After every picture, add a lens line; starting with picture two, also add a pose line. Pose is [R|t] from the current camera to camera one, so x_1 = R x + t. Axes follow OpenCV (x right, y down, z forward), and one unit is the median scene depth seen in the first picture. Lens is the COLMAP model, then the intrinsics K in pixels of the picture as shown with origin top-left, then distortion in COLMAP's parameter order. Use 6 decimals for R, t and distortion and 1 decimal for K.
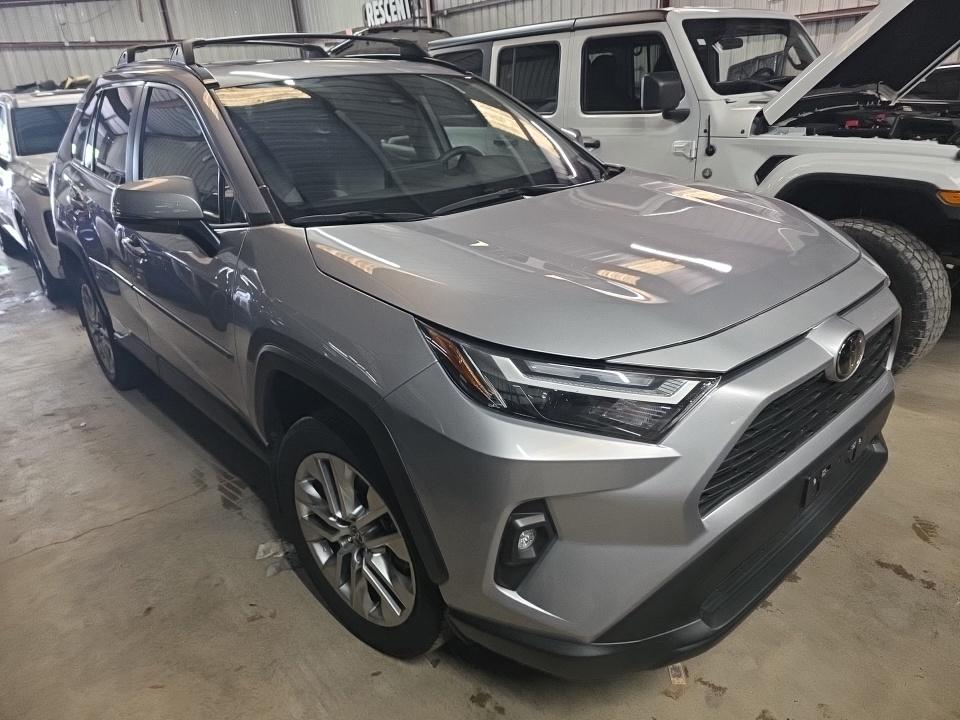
lens RADIAL K [[653.2, 0, 480.0], [0, 653.2, 360.0], [0, 0, 1]] dist [0.022425, -0.006124]
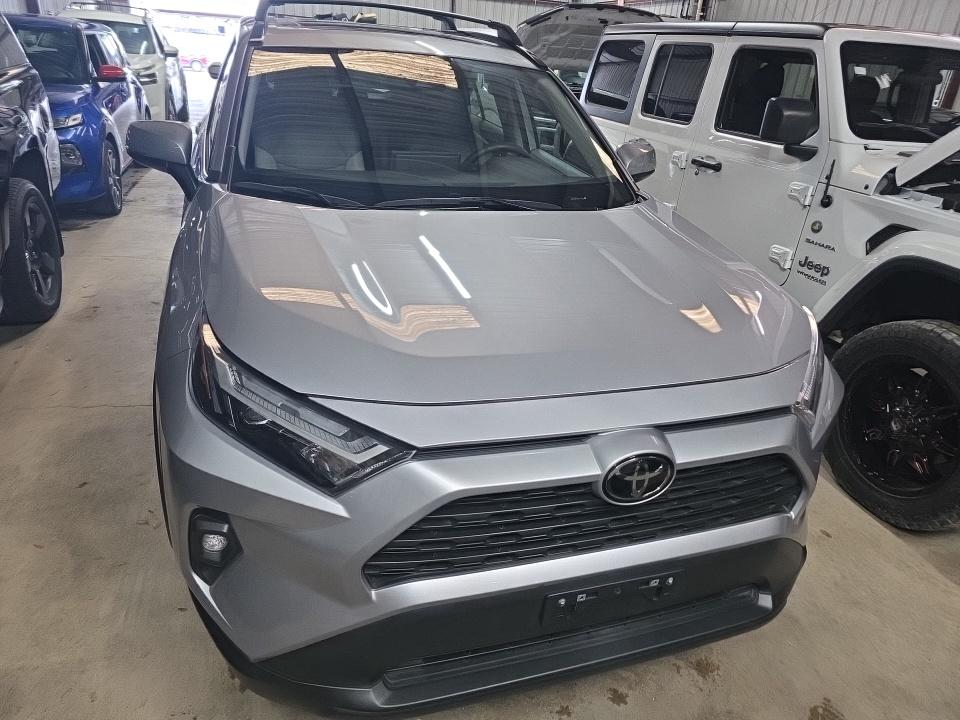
lens RADIAL K [[653.2, 0, 480.0], [0, 653.2, 360.0], [0, 0, 1]] dist [0.022425, -0.006124]
pose [[0.911321, 0.284127, -0.297935, 0.256506], [-0.271471, 0.958777, 0.083967, -0.074372], [0.309511, 0.004360, 0.950886, 0.061576]]
